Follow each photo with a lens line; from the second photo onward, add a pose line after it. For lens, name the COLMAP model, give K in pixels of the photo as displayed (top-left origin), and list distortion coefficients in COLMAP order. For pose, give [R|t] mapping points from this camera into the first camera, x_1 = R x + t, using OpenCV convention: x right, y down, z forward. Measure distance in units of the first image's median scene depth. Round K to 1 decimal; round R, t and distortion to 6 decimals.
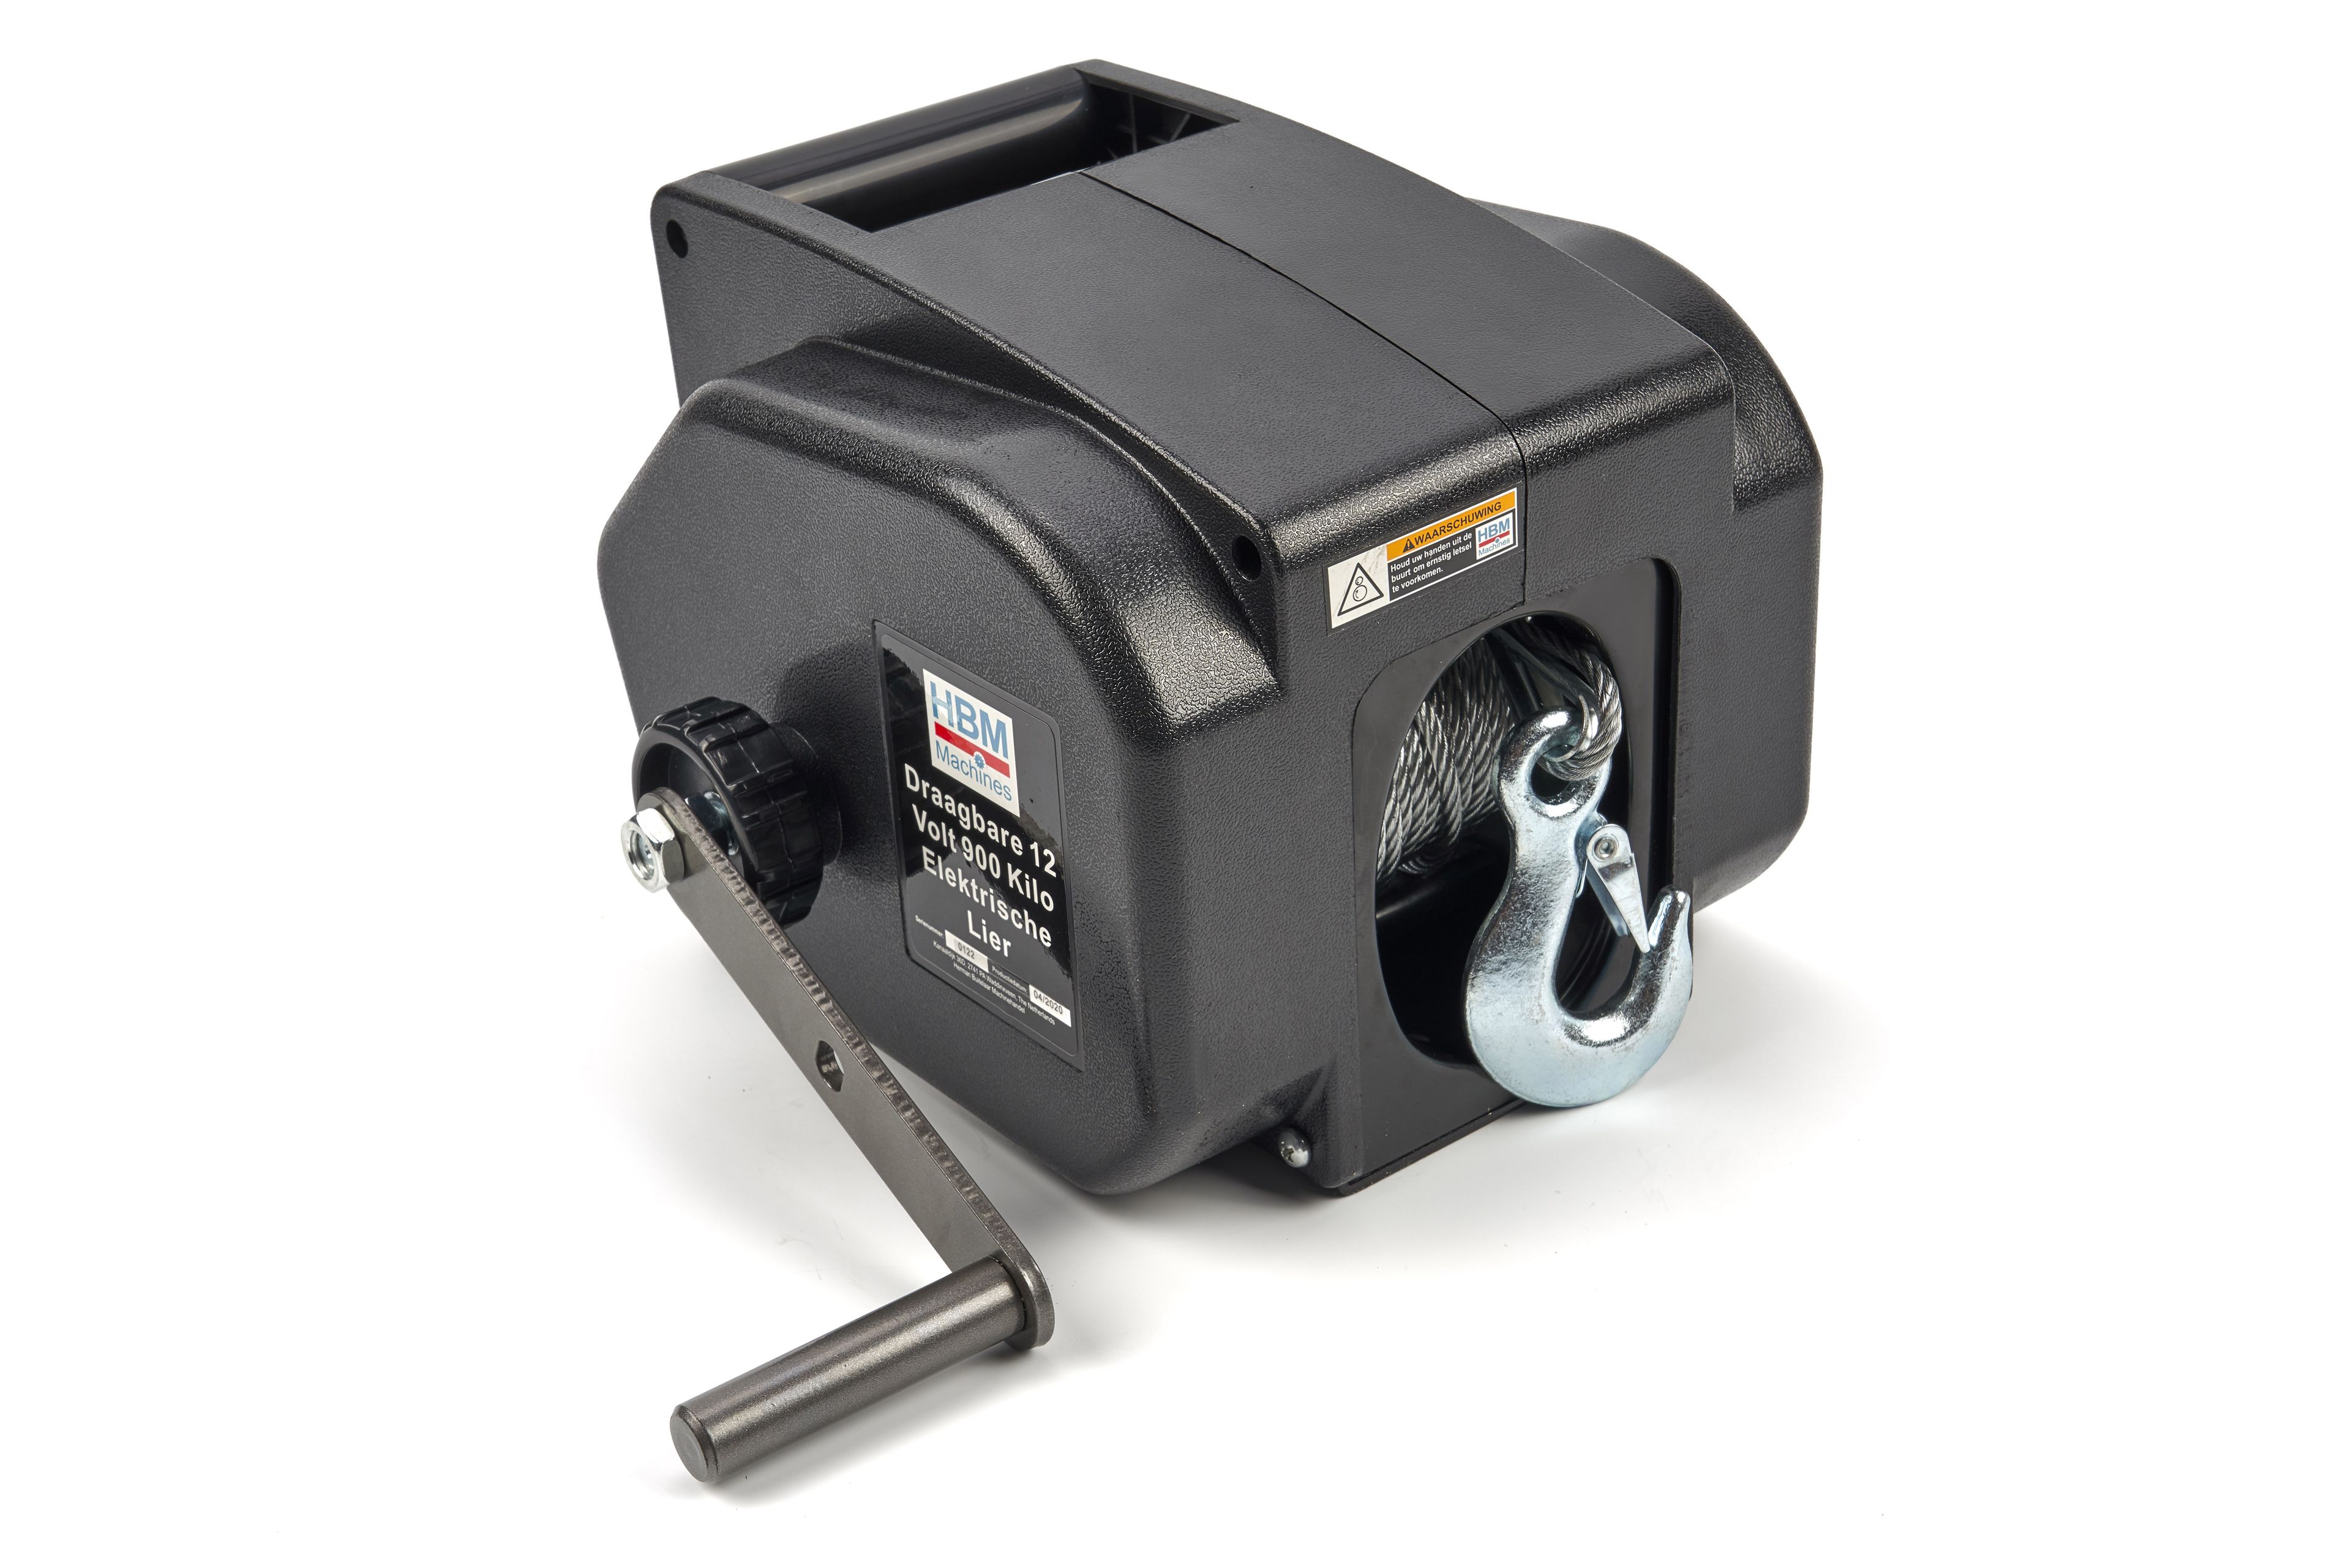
lens RADIAL K [[3625.1, 0, 1179.2], [0, 3625.1, 785.7], [0, 0, 1]] dist [-0.022837, 0.000000]
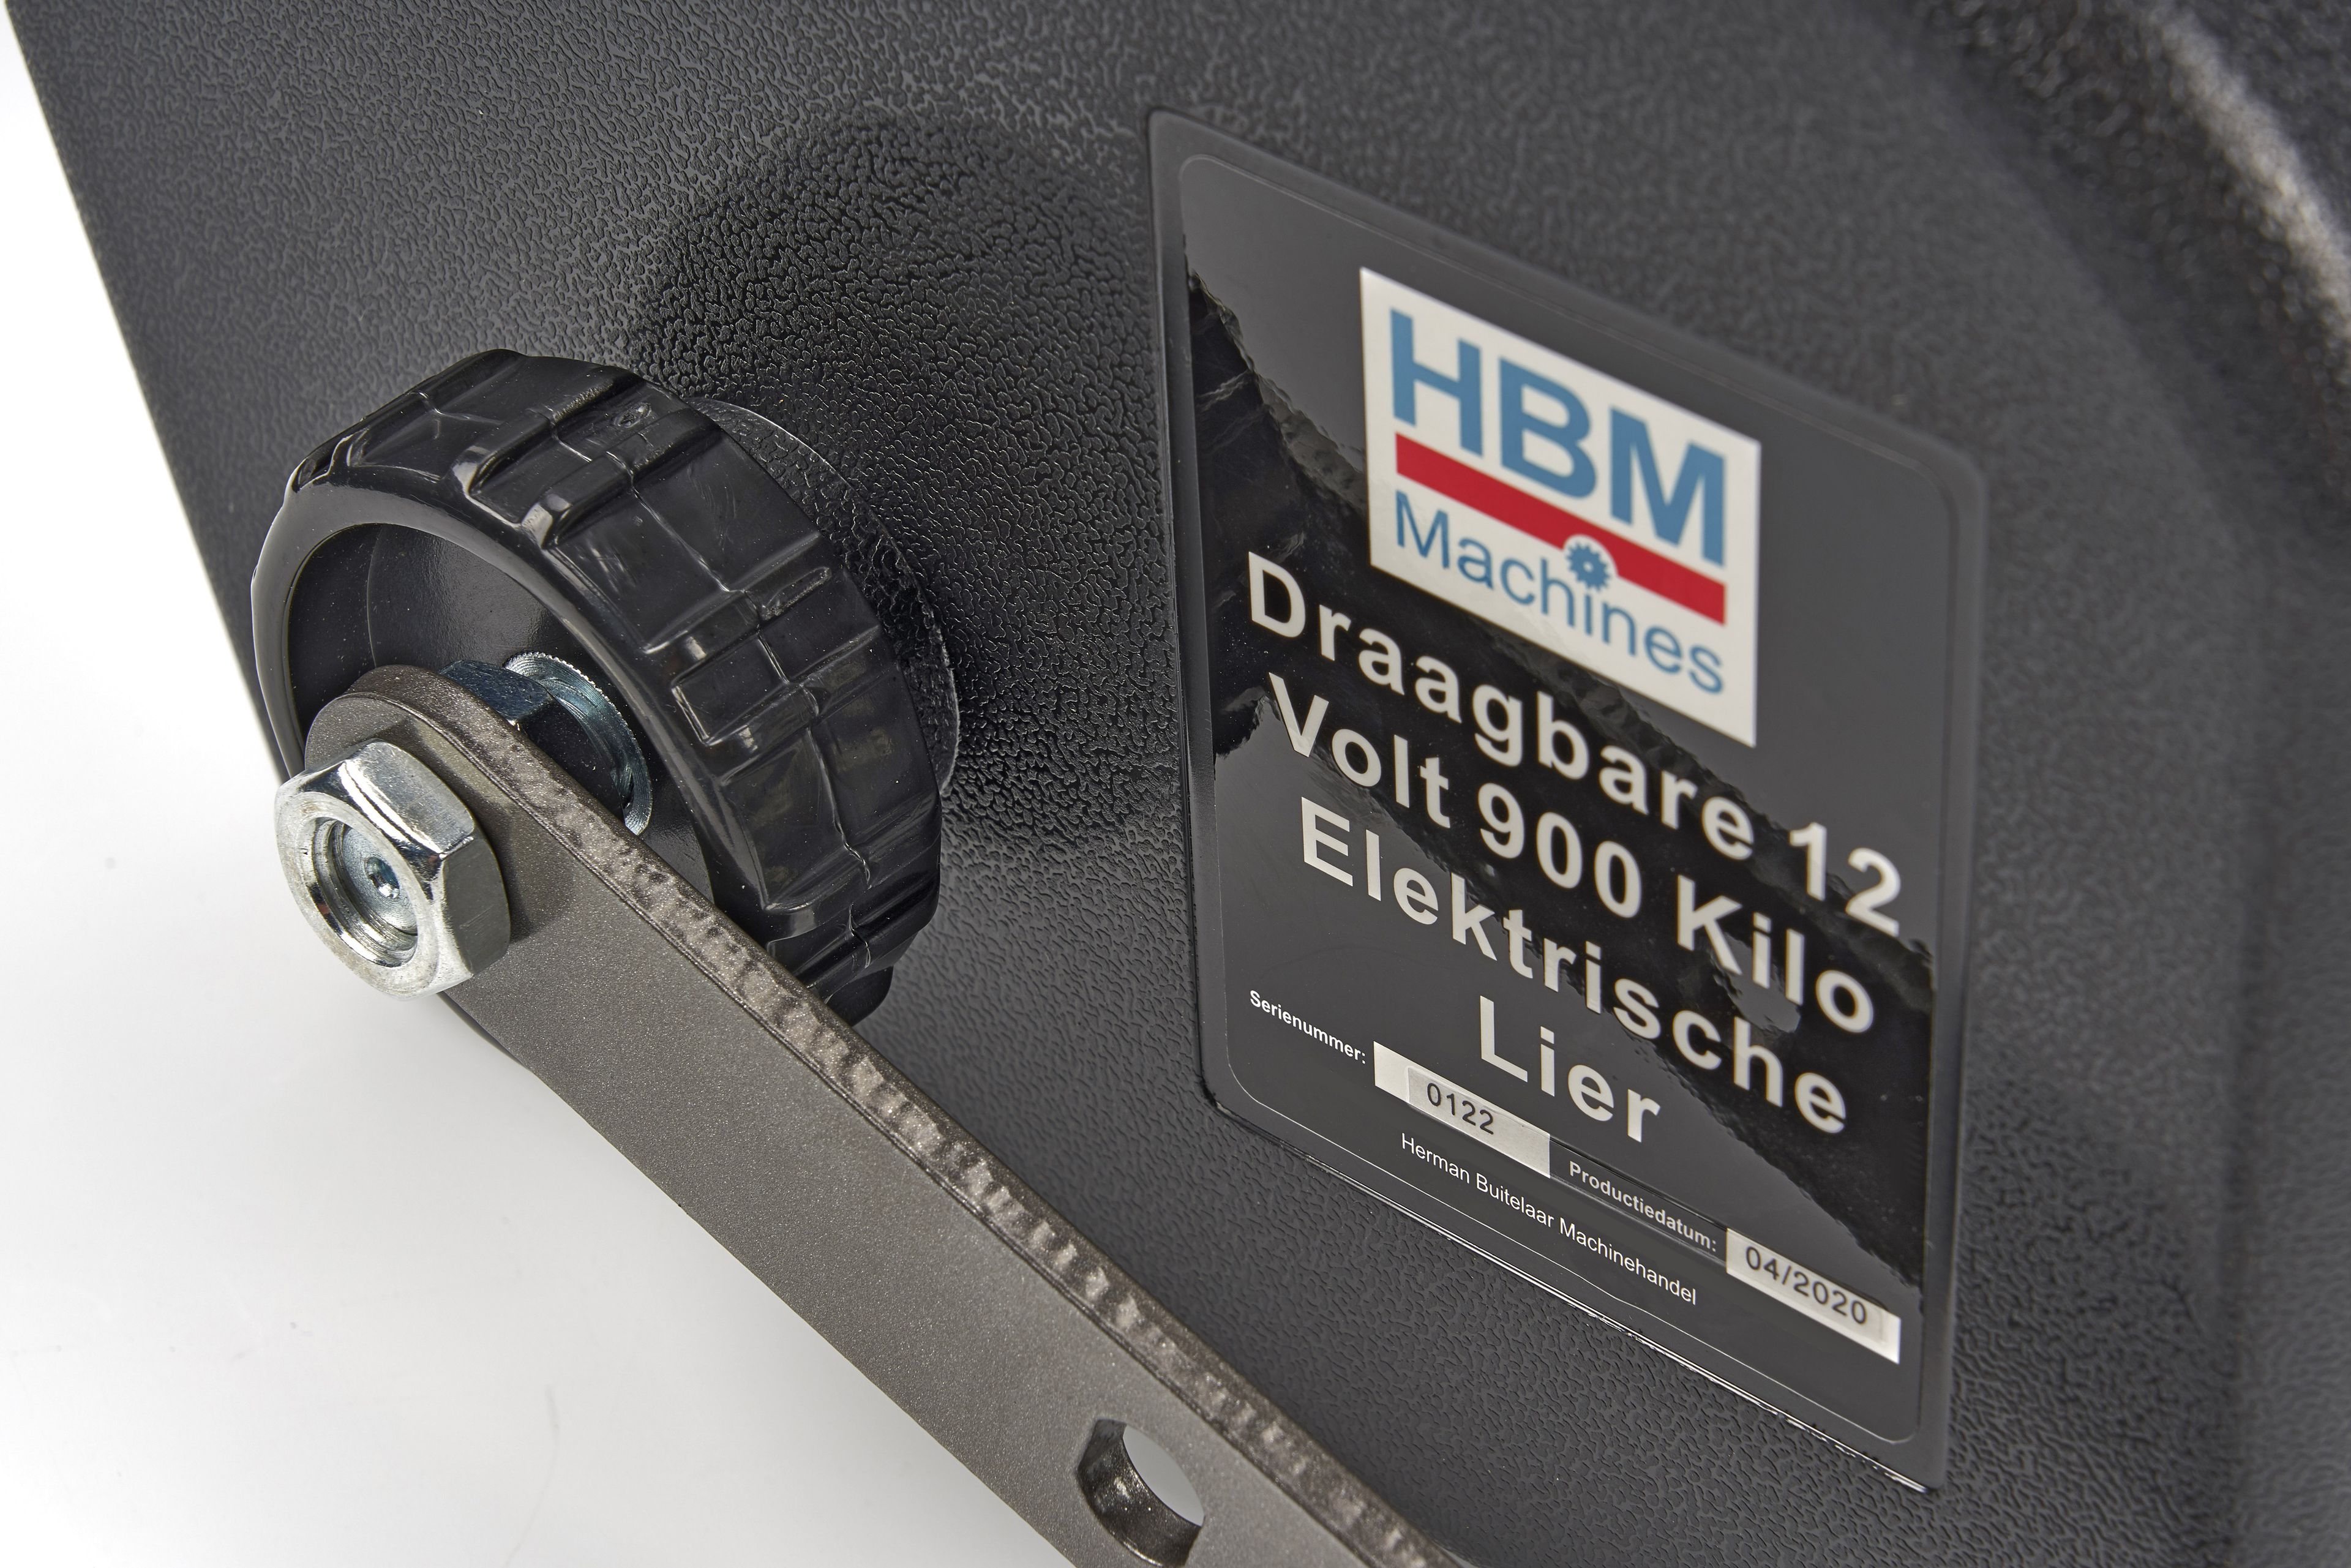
lens RADIAL K [[6568.6, 0, 1185.0], [0, 6568.6, 789.5], [0, 0, 1]] dist [0.018396, 0.000000]
pose [[0.985429, -0.100075, 0.137528, -0.162712], [0.078212, 0.984643, 0.156081, -0.075194], [-0.151035, -0.143051, 0.978123, 0.459826]]
